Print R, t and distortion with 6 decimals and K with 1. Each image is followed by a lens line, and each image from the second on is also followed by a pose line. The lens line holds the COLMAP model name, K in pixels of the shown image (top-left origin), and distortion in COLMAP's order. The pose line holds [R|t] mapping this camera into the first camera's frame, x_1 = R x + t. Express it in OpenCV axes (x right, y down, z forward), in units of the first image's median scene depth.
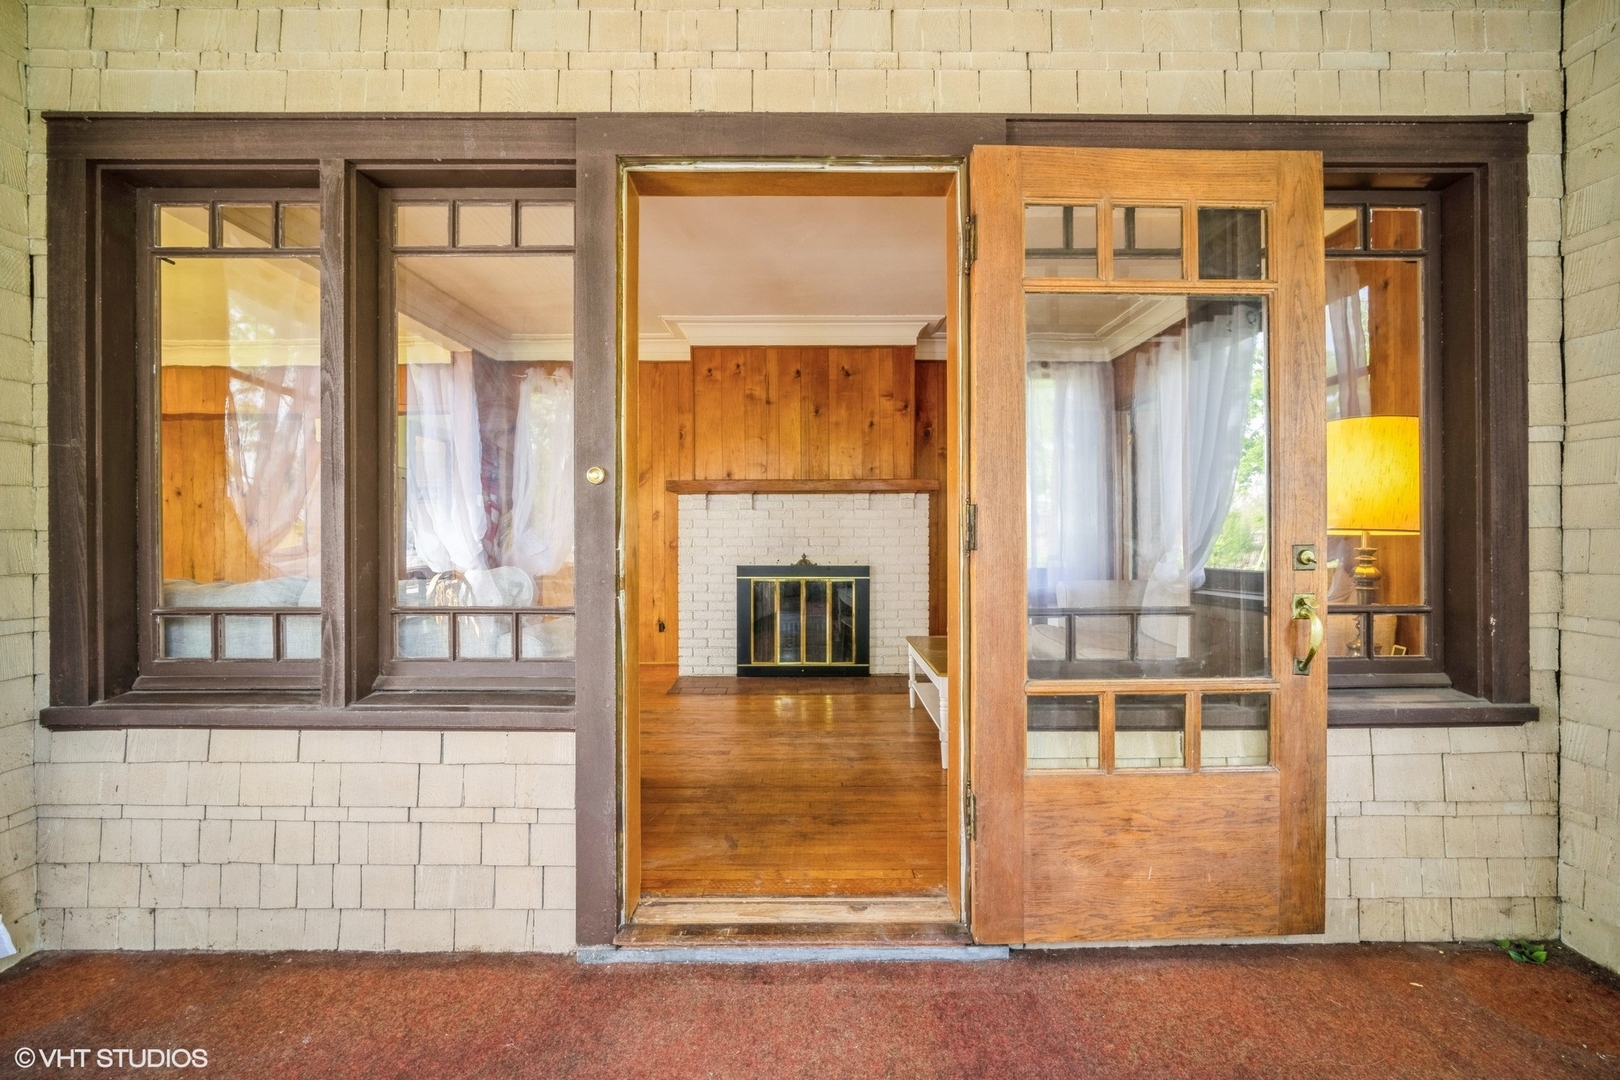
lens RADIAL K [[720.5, 0, 810.0], [0, 720.5, 540.0], [0, 0, 1]] dist [-0.003952, 0.000024]
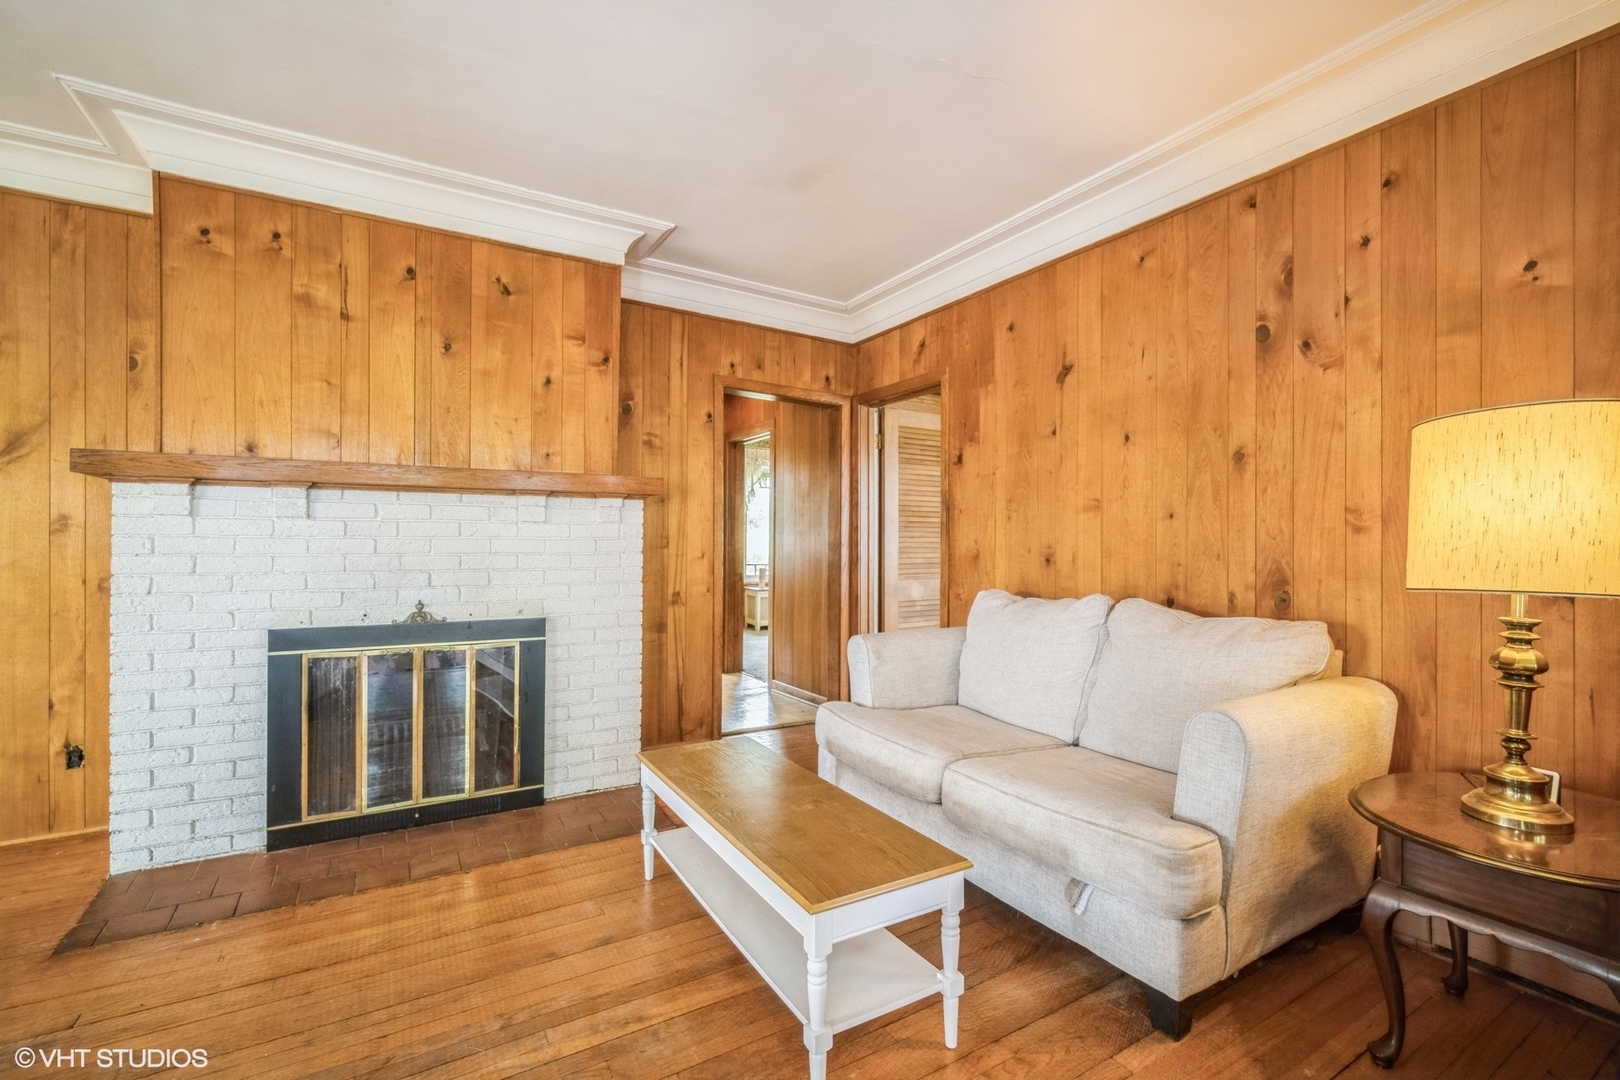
lens RADIAL K [[720.5, 0, 810.0], [0, 720.5, 540.0], [0, 0, 1]] dist [-0.003952, 0.000024]
pose [[0.859802, 0.008413, 0.510558, -0.033022], [-0.003798, 0.999942, -0.010081, -0.022901], [-0.510614, 0.006729, 0.859784, 0.374753]]
